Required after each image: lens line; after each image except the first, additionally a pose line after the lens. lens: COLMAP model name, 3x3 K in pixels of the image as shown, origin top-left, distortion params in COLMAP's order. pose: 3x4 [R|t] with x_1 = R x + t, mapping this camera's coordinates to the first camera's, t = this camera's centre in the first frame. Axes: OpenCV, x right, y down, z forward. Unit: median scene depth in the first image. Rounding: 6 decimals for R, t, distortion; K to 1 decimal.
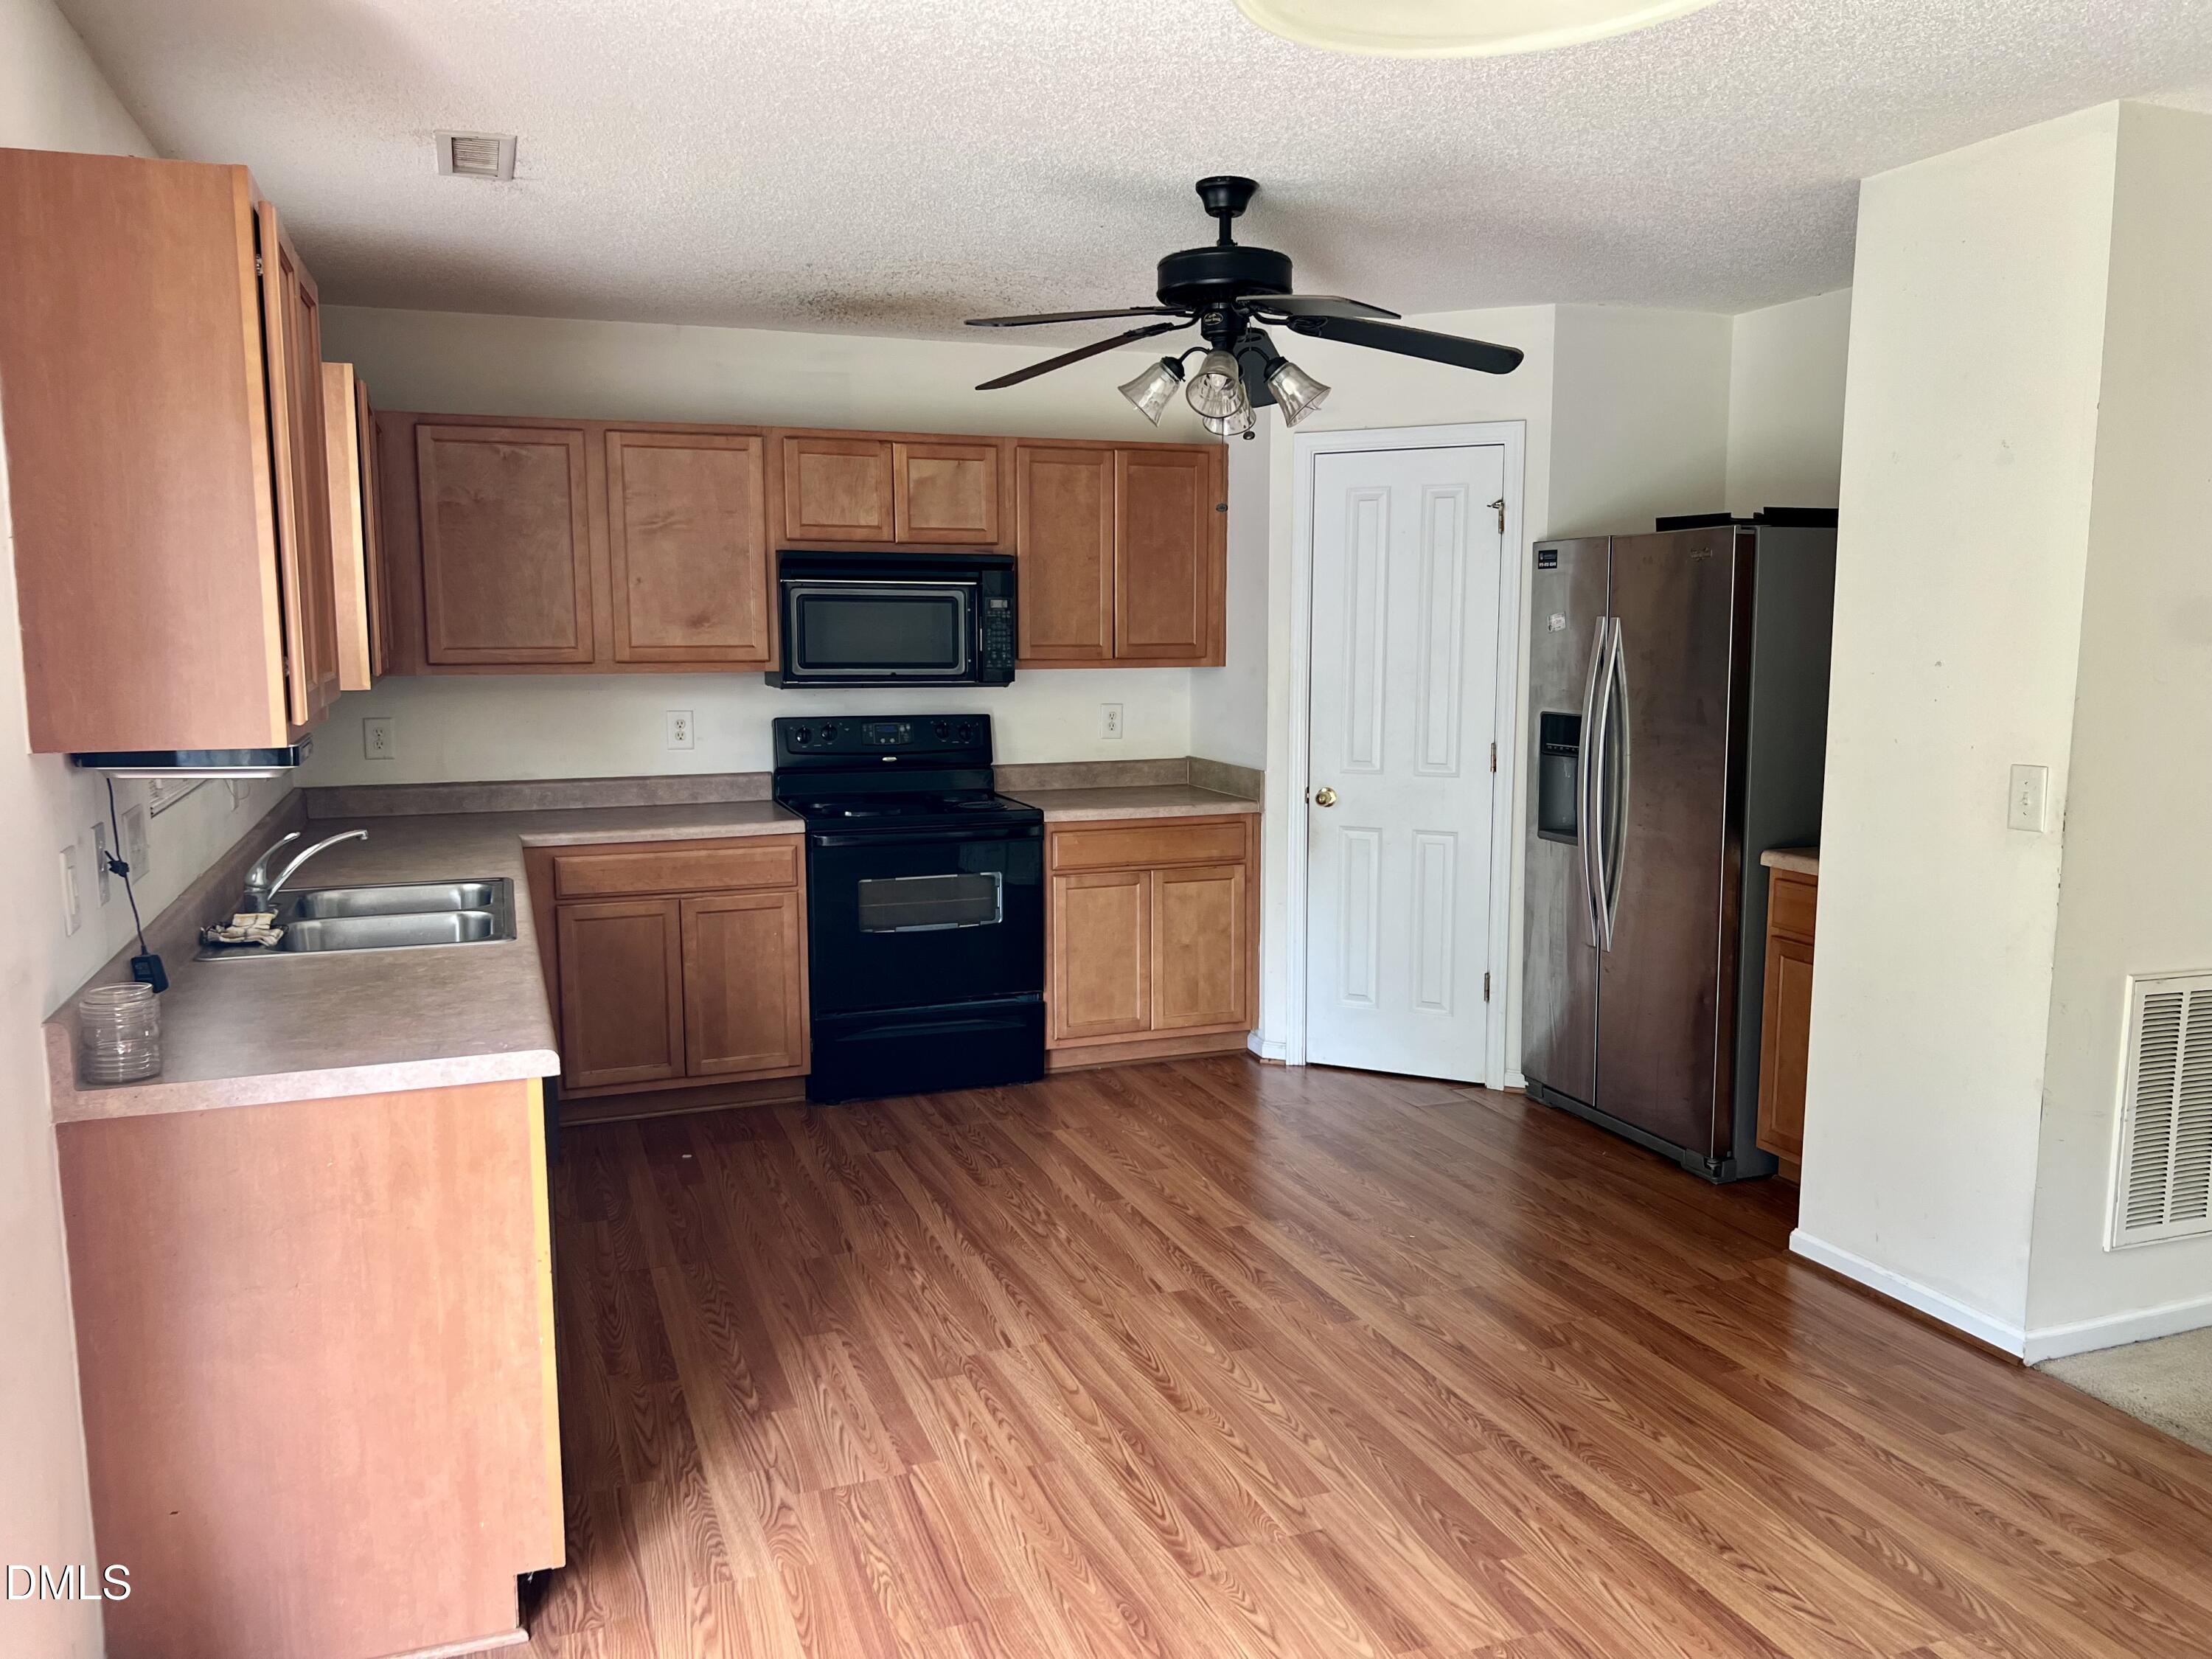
lens RADIAL K [[1676.6, 0, 1113.9], [0, 1676.6, 837.7], [0, 0, 1]] dist [0.118403, -0.227967]
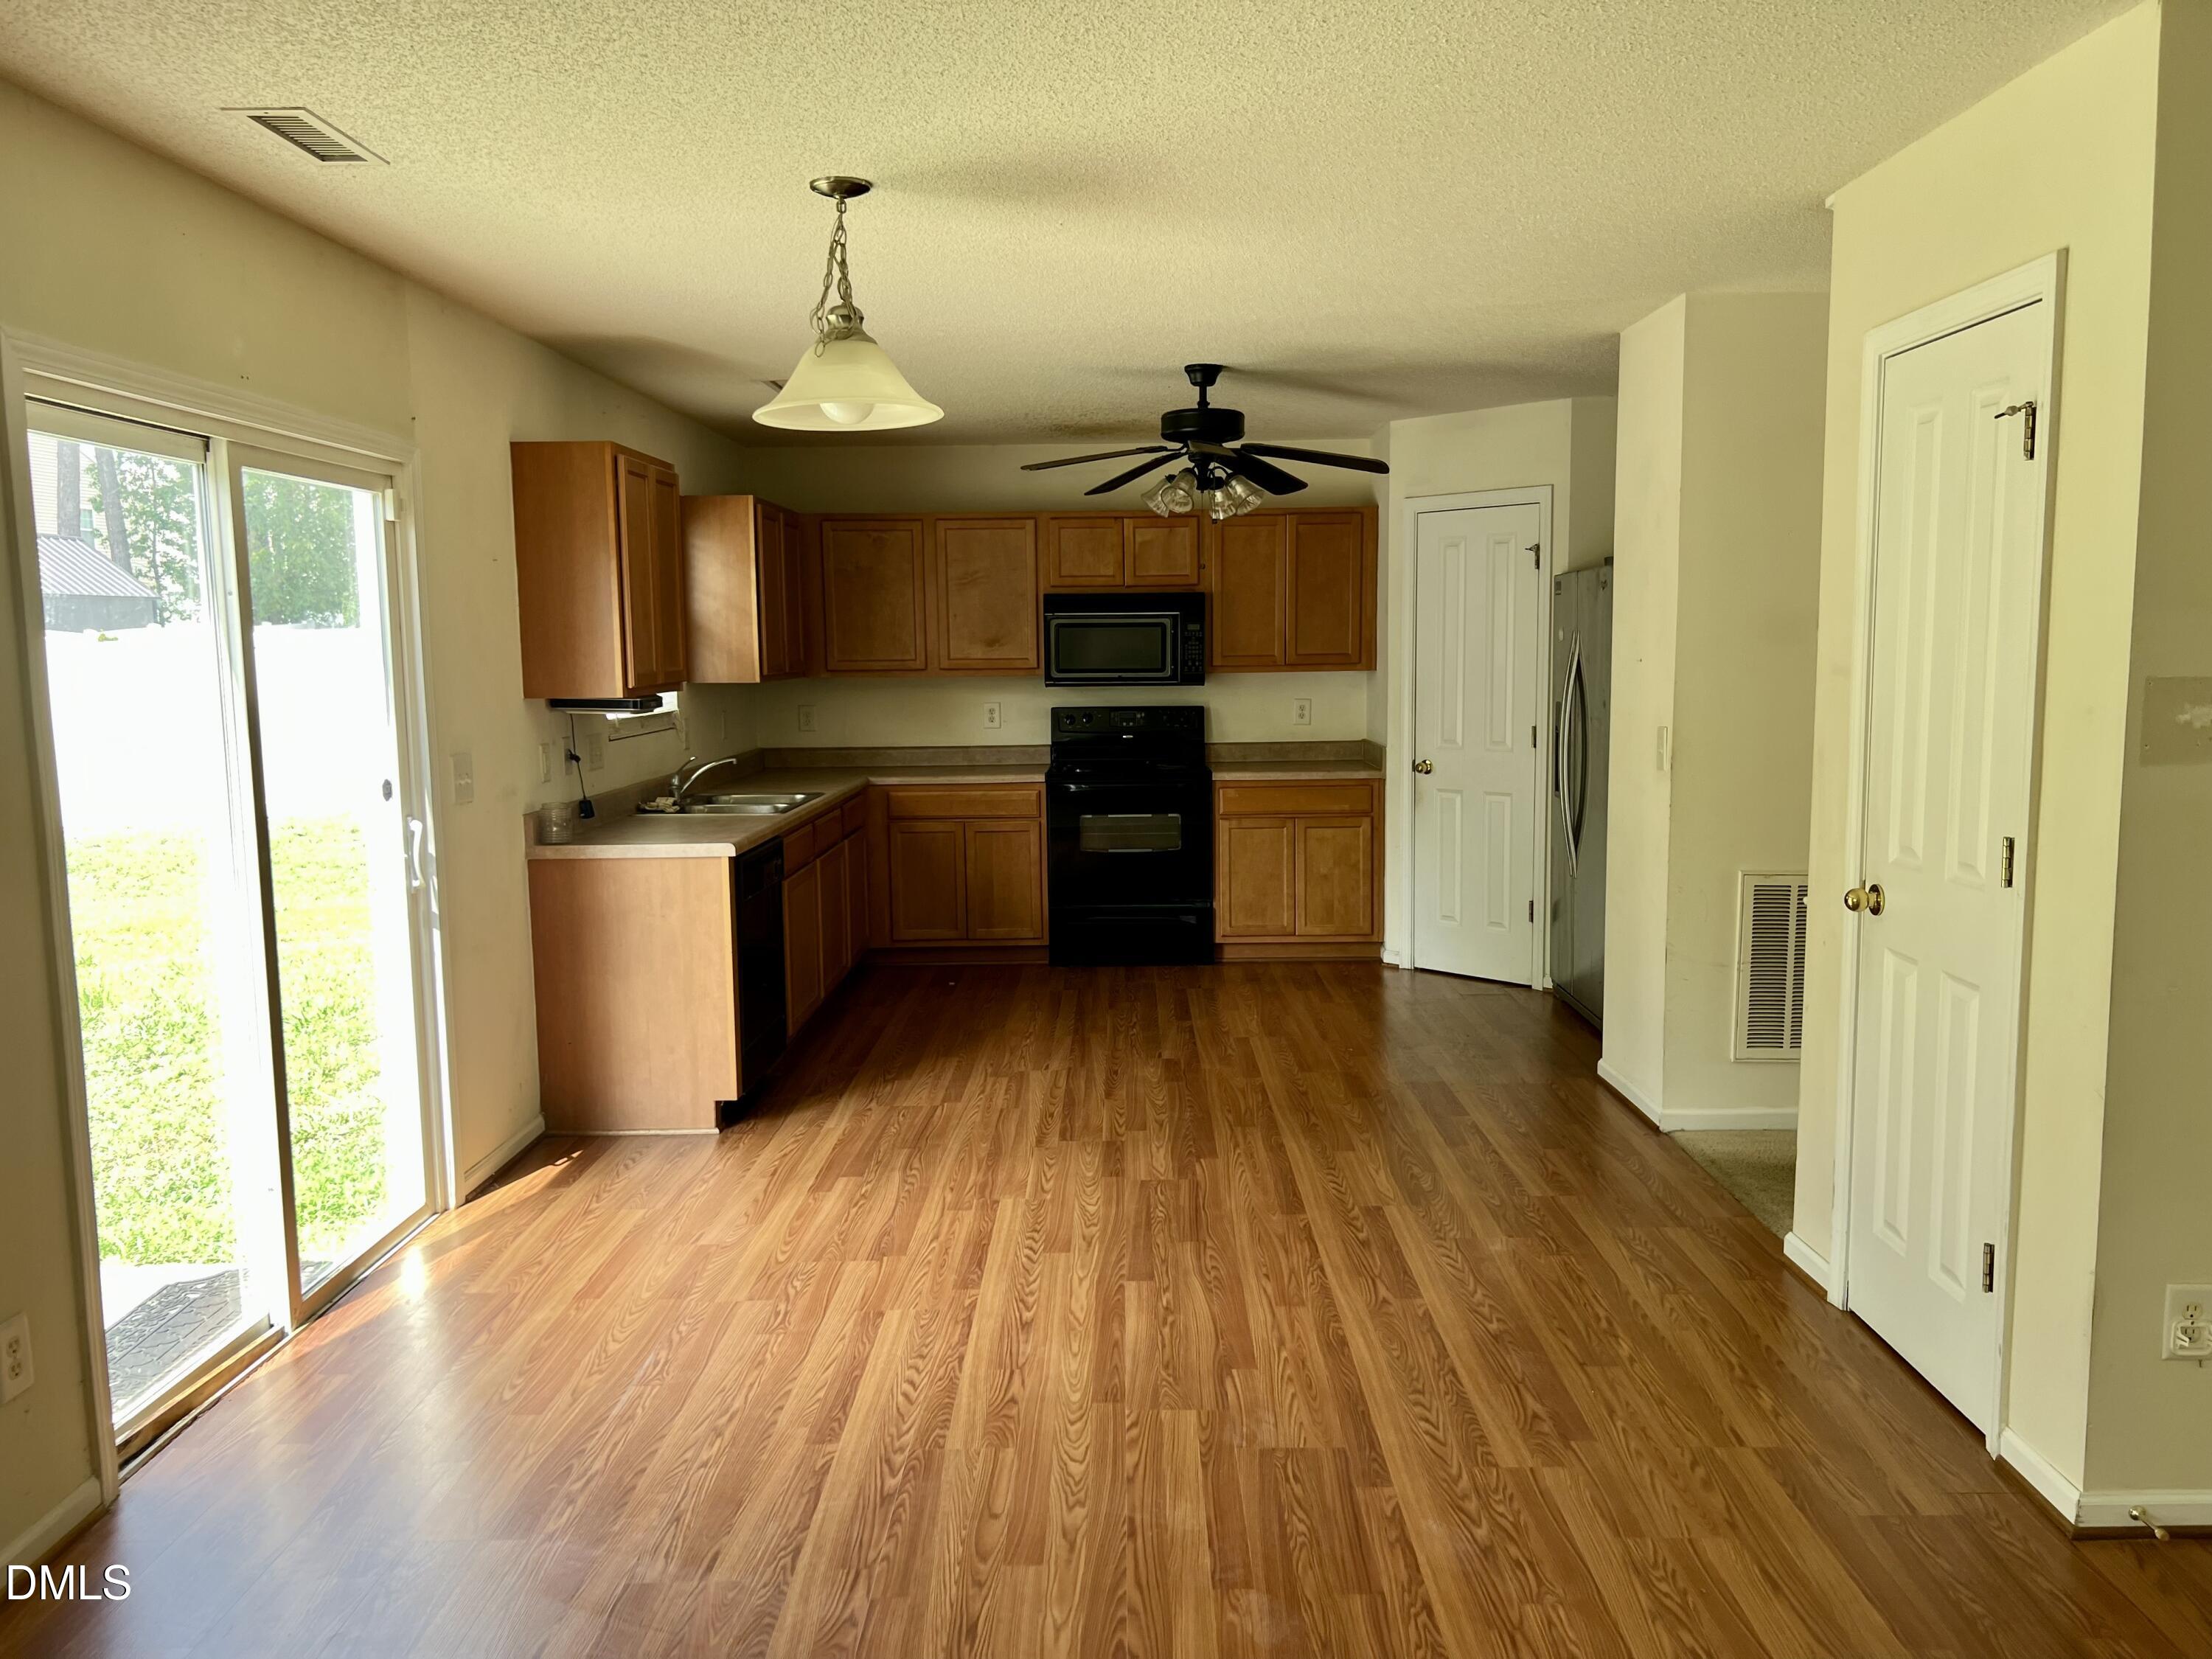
lens RADIAL K [[1676.6, 0, 1113.9], [0, 1676.6, 837.7], [0, 0, 1]] dist [0.118403, -0.227967]
pose [[0.933236, 0.031037, -0.357920, 0.391997], [-0.036072, 0.999322, -0.007398, 0.053114], [0.357448, 0.019815, 0.933723, -0.355764]]
